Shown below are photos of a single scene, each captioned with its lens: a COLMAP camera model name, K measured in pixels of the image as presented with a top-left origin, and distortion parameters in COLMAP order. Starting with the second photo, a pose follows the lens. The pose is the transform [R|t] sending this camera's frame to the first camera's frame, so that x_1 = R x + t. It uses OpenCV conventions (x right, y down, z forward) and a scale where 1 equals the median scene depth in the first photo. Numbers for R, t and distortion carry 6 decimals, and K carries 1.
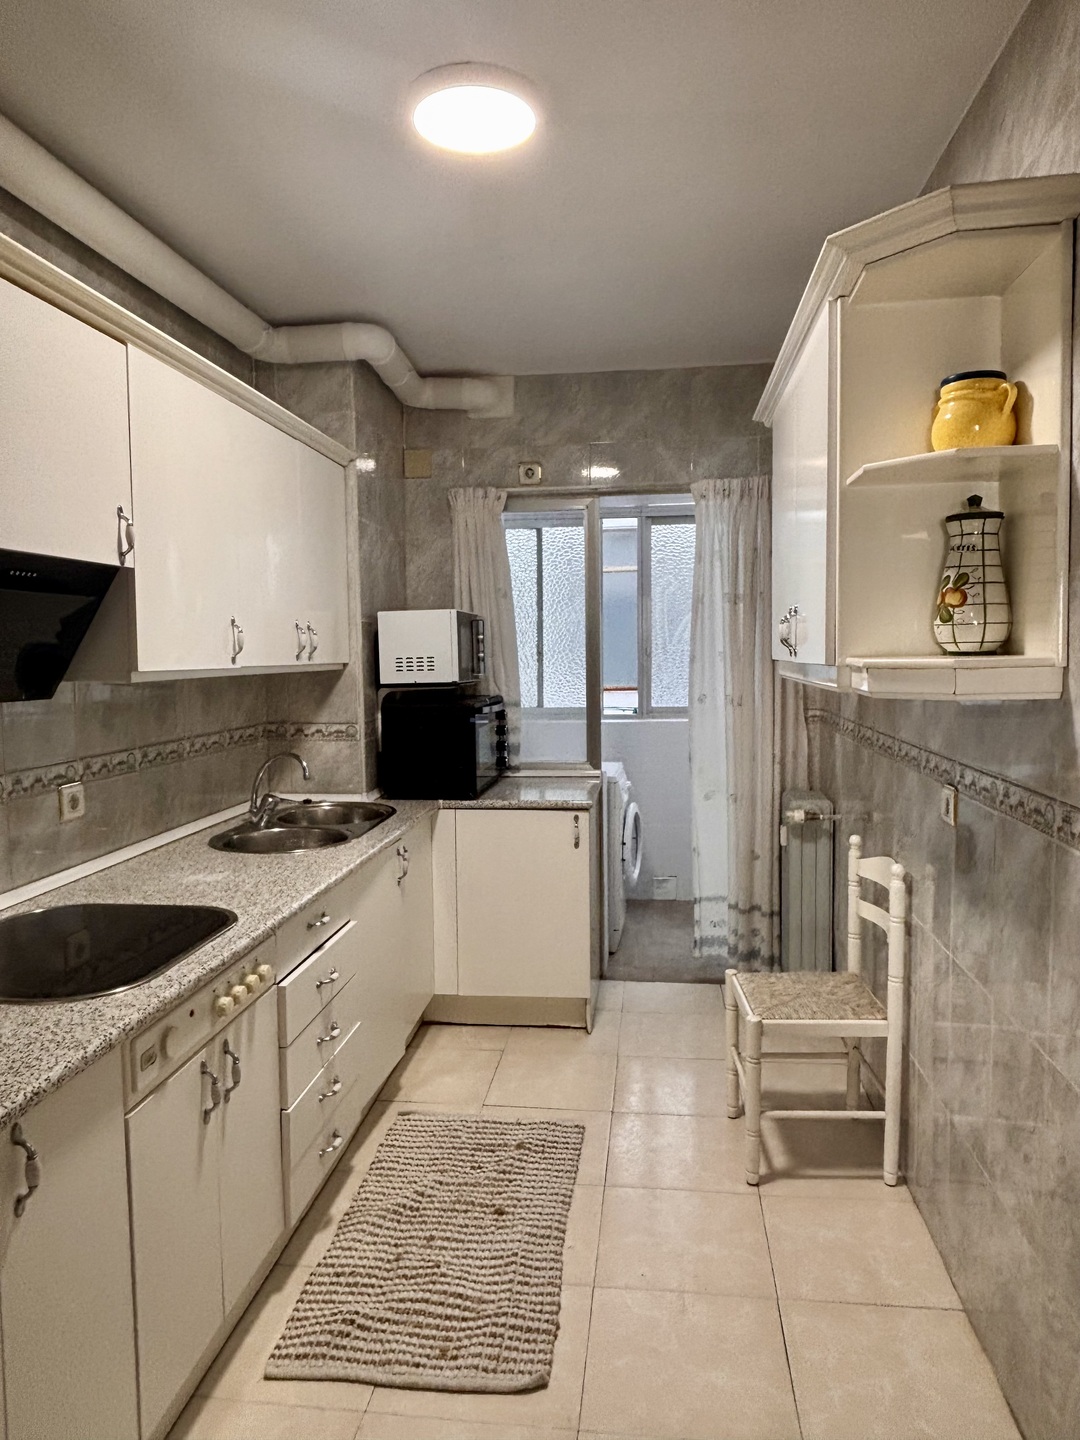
lens RADIAL K [[950.7, 0, 540.7], [0, 950.7, 720.8], [0, 0, 1]] dist [0.037790, -0.048022]
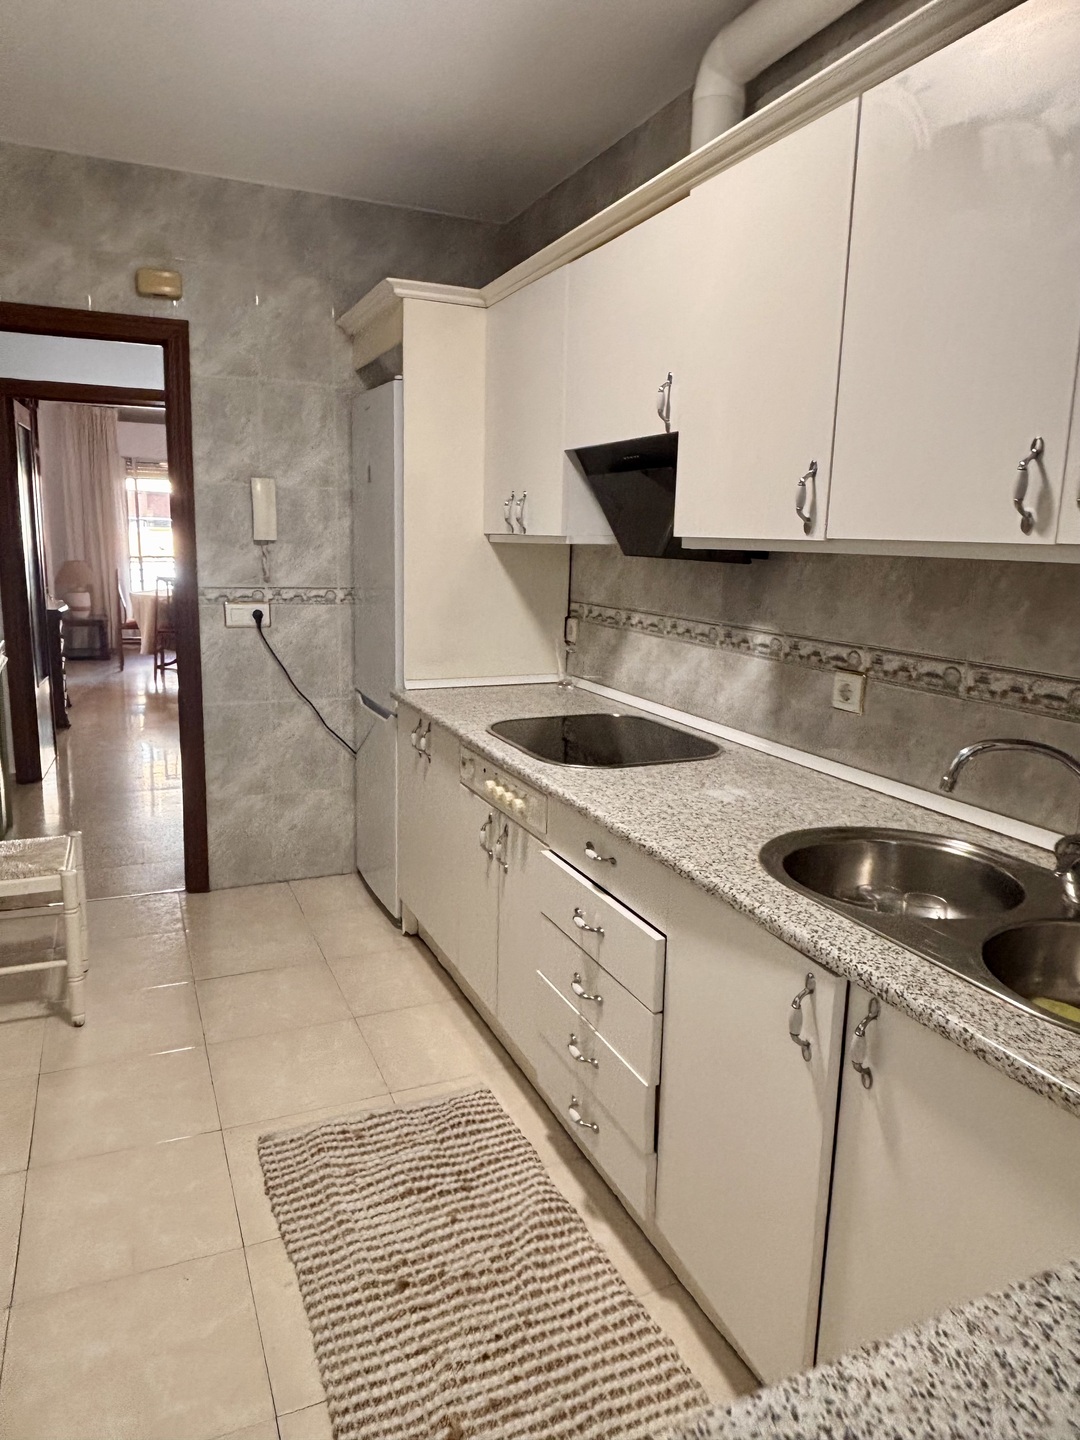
lens RADIAL K [[950.7, 0, 542.8], [0, 950.7, 720.9], [0, 0, 1]] dist [0.037790, -0.048022]
pose [[-0.857471, 0.088844, -0.506804, 0.199429], [-0.053414, 0.964288, 0.259414, -0.102127], [0.511752, 0.249511, -0.822104, 1.569702]]
